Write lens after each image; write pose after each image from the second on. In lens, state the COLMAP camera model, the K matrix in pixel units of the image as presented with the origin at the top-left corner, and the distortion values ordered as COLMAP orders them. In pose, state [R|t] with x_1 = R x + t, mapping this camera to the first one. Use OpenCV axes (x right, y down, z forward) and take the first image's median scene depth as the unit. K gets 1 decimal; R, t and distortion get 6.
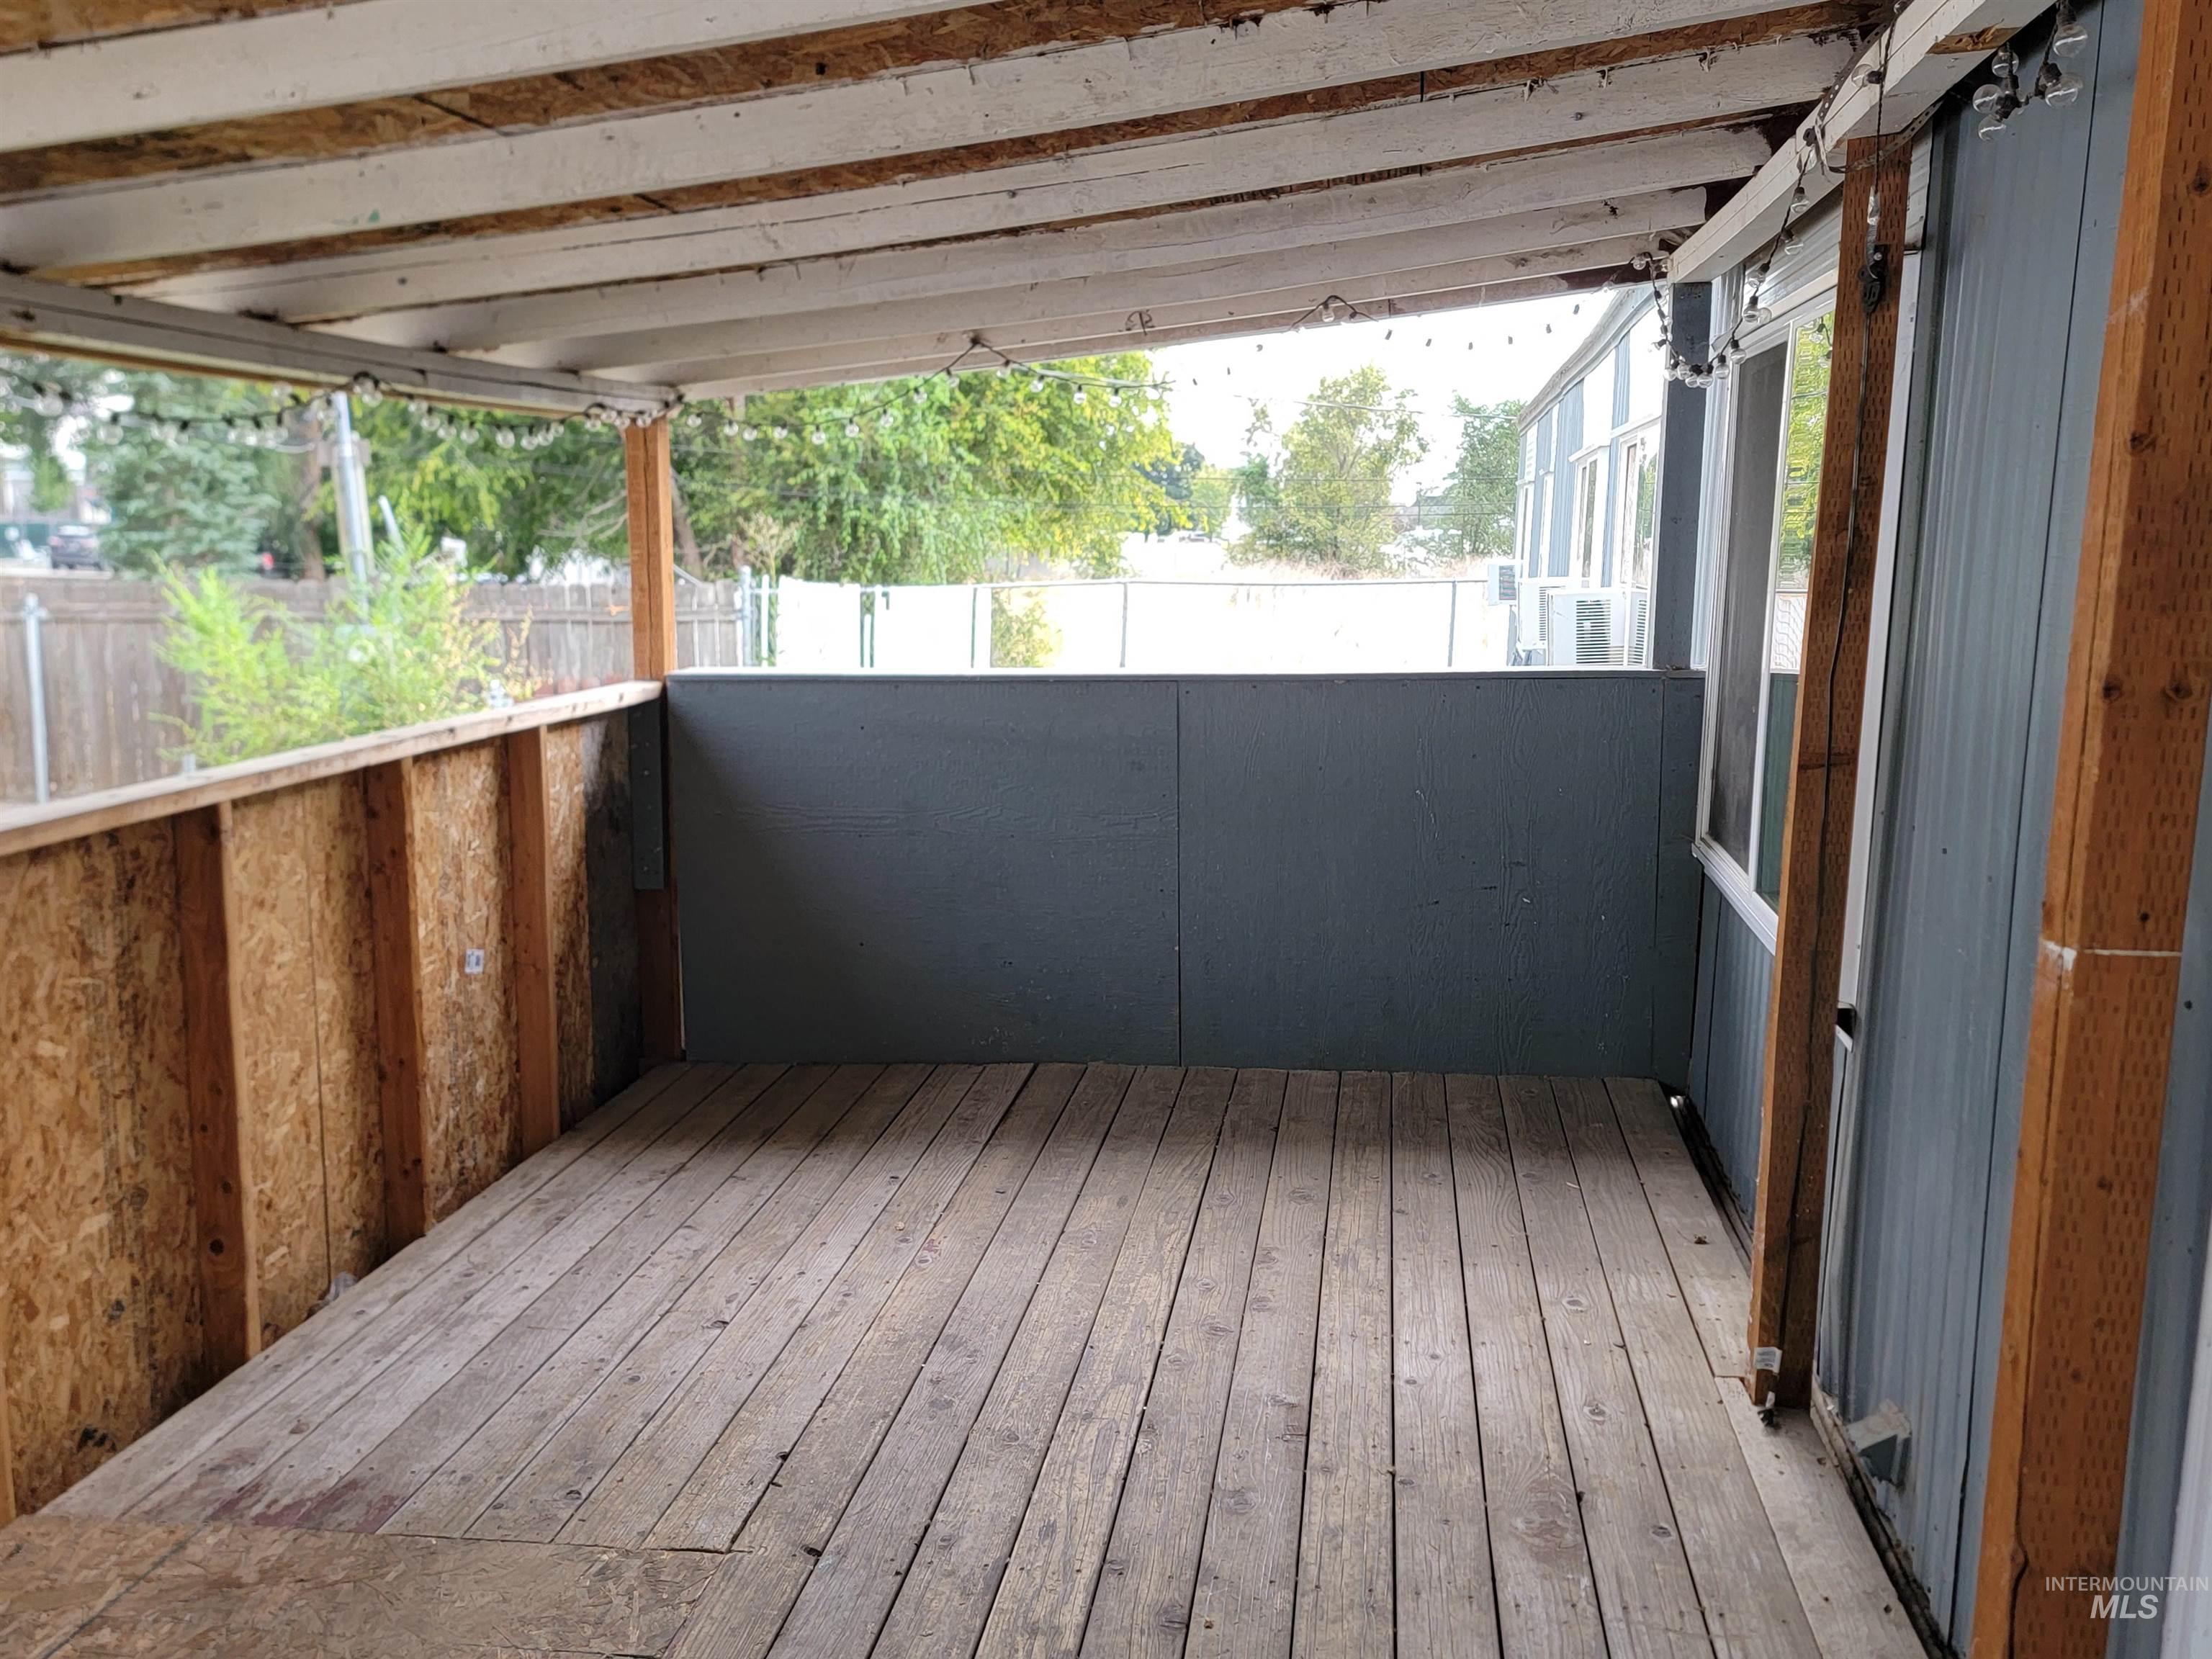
lens RADIAL K [[1878.1, 0, 1114.7], [0, 1878.1, 823.7], [0, 0, 1]] dist [0.079354, 0.010621]
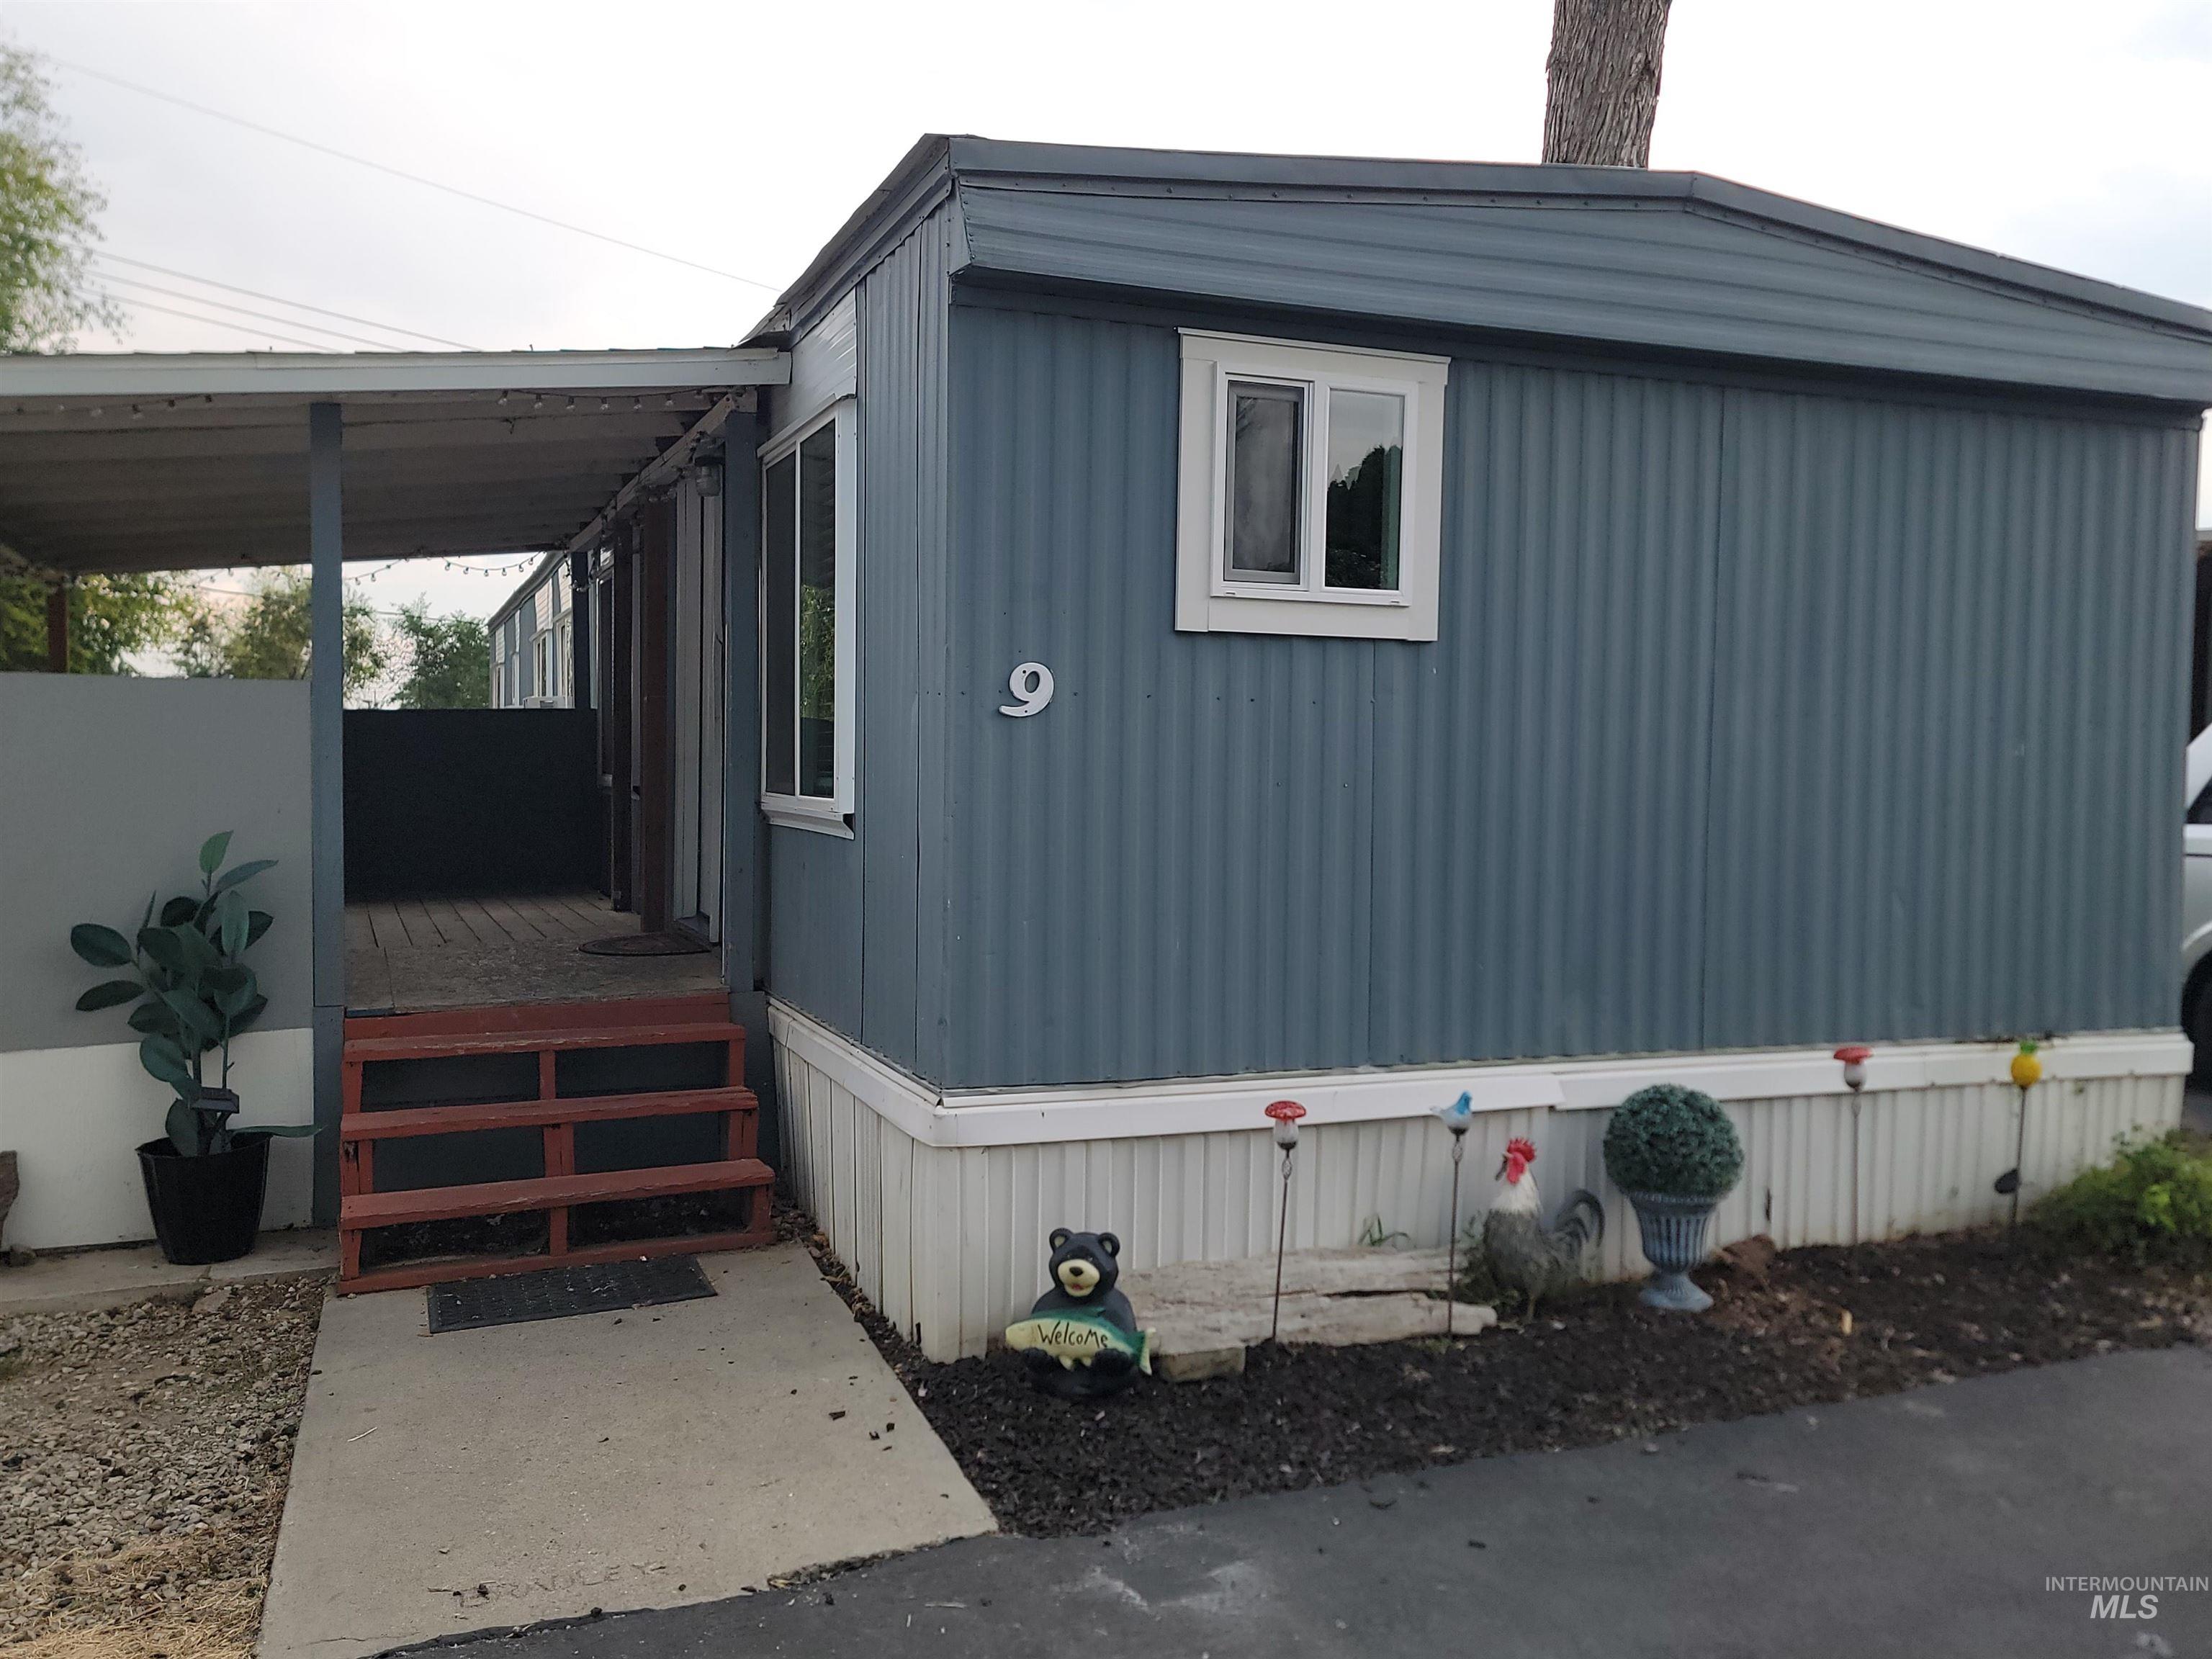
lens RADIAL K [[1878.1, 0, 1107.1], [0, 1878.1, 849.3], [0, 0, 1]] dist [0.079354, 0.010621]
pose [[0.861924, -0.029697, 0.506167, -0.082321], [0.083045, 0.993071, -0.083148, 0.081940], [-0.500190, 0.113702, 0.858418, -0.321782]]
